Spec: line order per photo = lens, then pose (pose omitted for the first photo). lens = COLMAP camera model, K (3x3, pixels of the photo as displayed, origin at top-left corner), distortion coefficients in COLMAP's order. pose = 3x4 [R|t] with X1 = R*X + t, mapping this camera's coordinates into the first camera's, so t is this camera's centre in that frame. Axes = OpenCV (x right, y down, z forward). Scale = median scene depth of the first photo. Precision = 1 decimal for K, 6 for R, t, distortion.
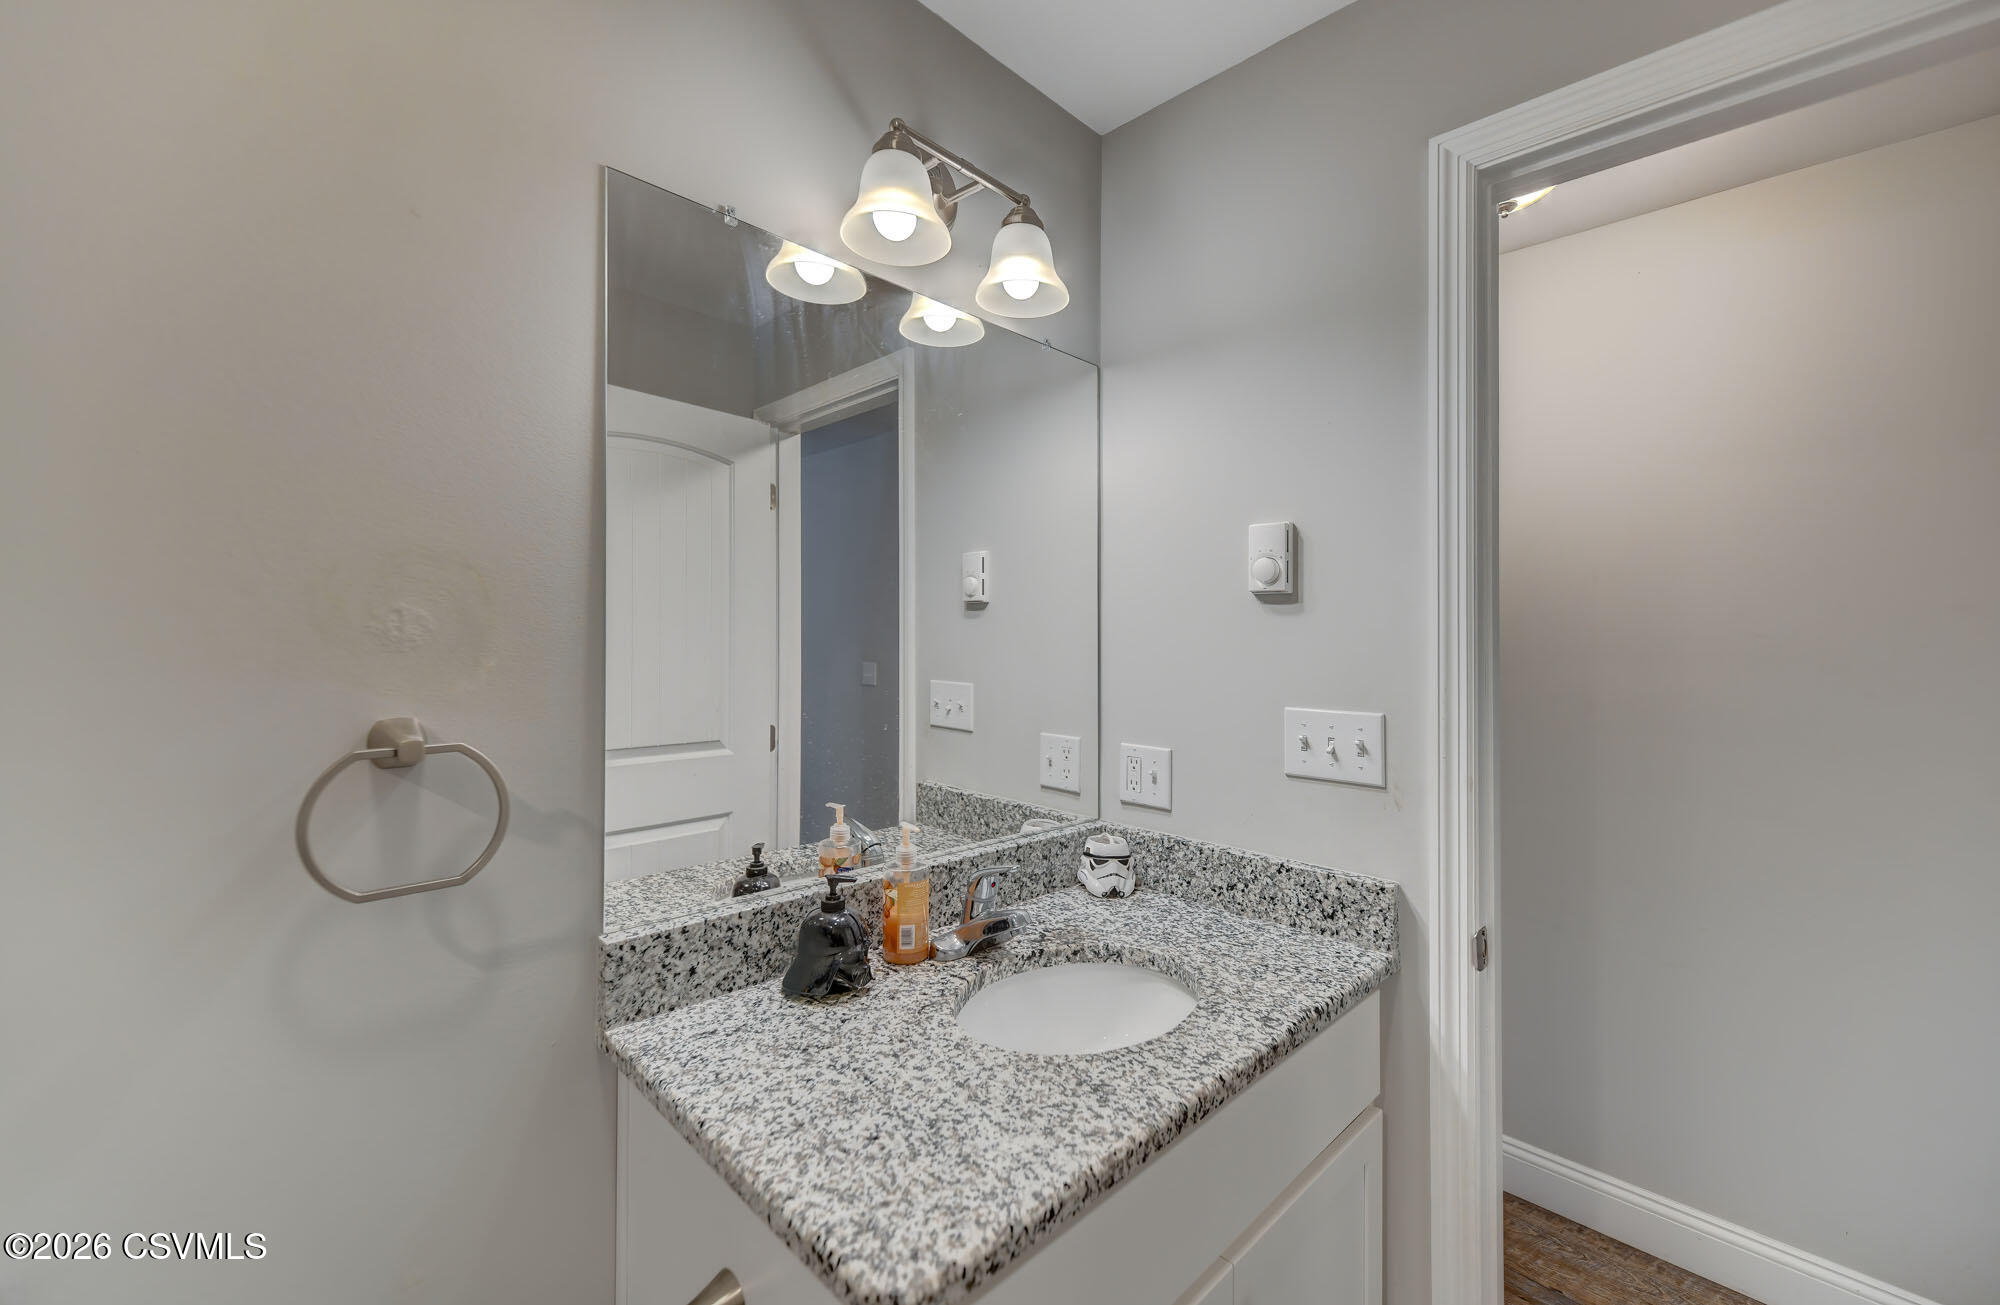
lens RADIAL K [[810.5, 0, 1015.6], [0, 810.5, 640.4], [0, 0, 1]] dist [0.001658, 0.000034]
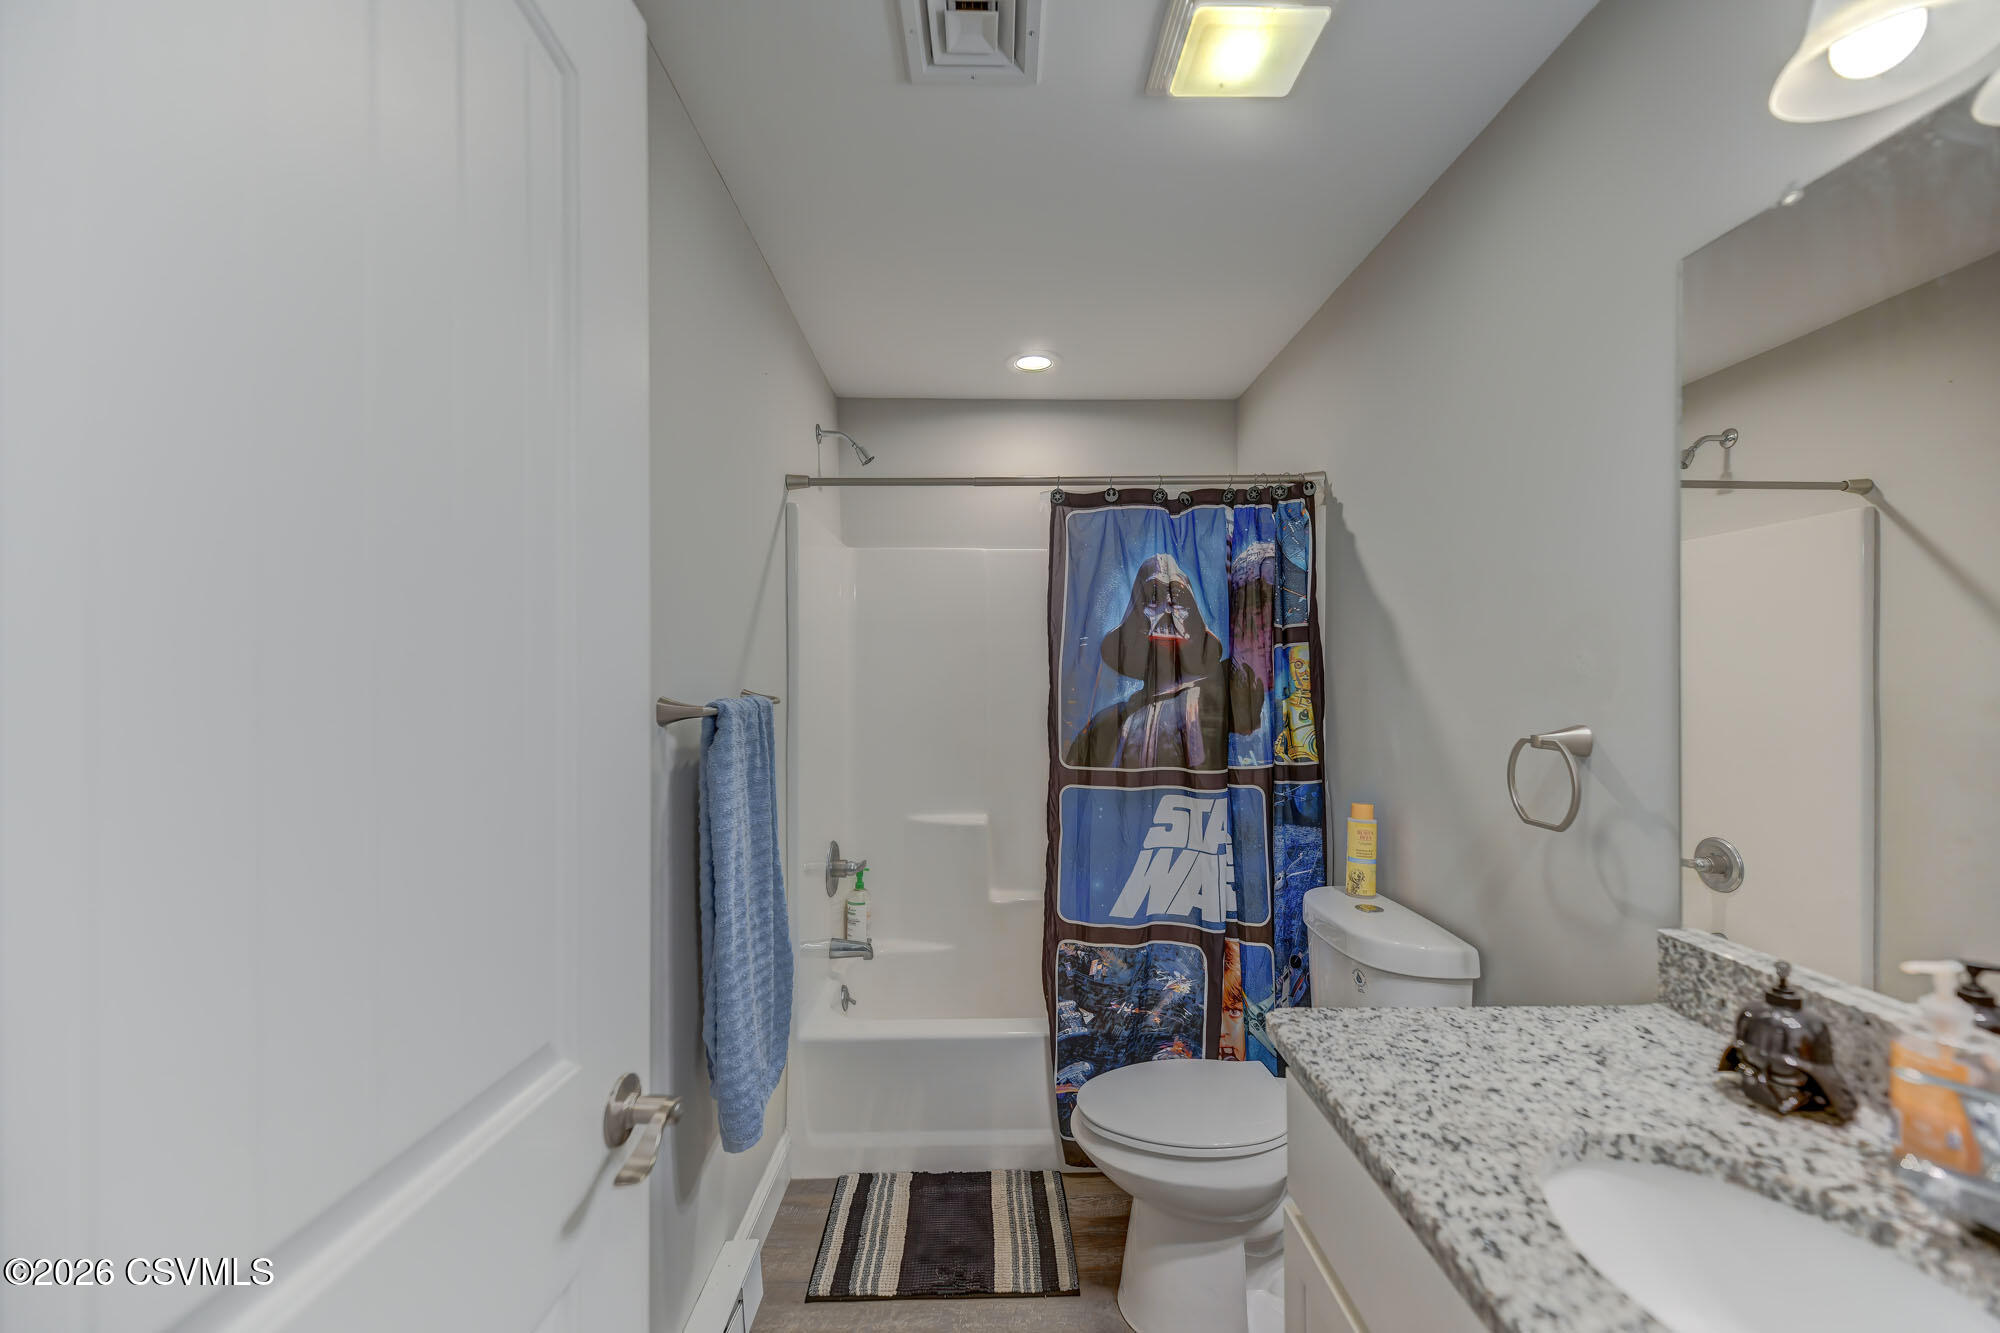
lens RADIAL K [[815.3, 0, 1002.8], [0, 815.3, 675.6], [0, 0, 1]] dist [0.011303, -0.000277]
pose [[-0.709440, -0.018012, -0.704536, 1.047370], [-0.010642, 0.999833, -0.014845, 0.030680], [0.704686, -0.003033, -0.709513, 1.199343]]
